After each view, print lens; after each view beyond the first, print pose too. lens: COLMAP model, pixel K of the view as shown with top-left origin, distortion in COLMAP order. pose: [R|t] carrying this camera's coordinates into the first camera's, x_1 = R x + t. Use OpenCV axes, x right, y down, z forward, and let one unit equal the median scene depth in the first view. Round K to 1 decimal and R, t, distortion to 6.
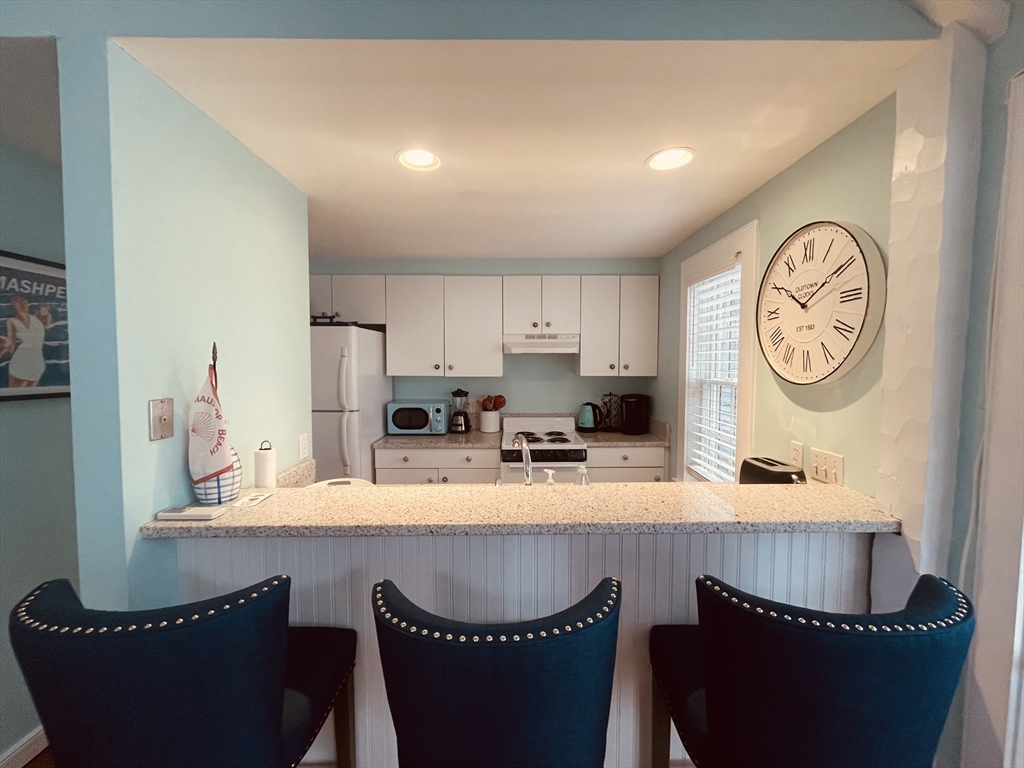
lens RADIAL K [[414.1, 0, 515.8], [0, 414.1, 382.2], [0, 0, 1]] dist [-0.003136, -0.000587]
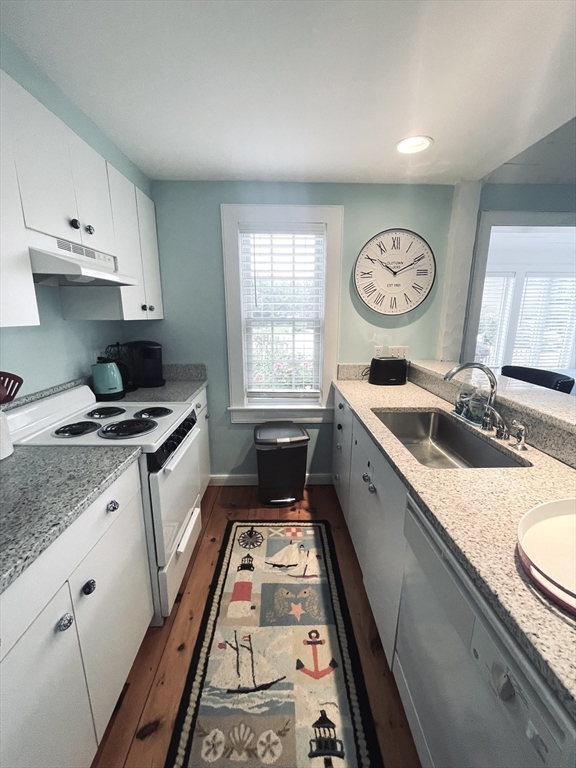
lens RADIAL K [[310.6, 0, 289.7], [0, 310.6, 385.6], [0, 0, 1]] dist [-0.003136, -0.000587]
pose [[-0.025237, -0.227757, 0.973391, -0.750784], [0.047769, 0.972314, 0.228743, -0.027493], [-0.998540, 0.052271, -0.013658, 1.410645]]
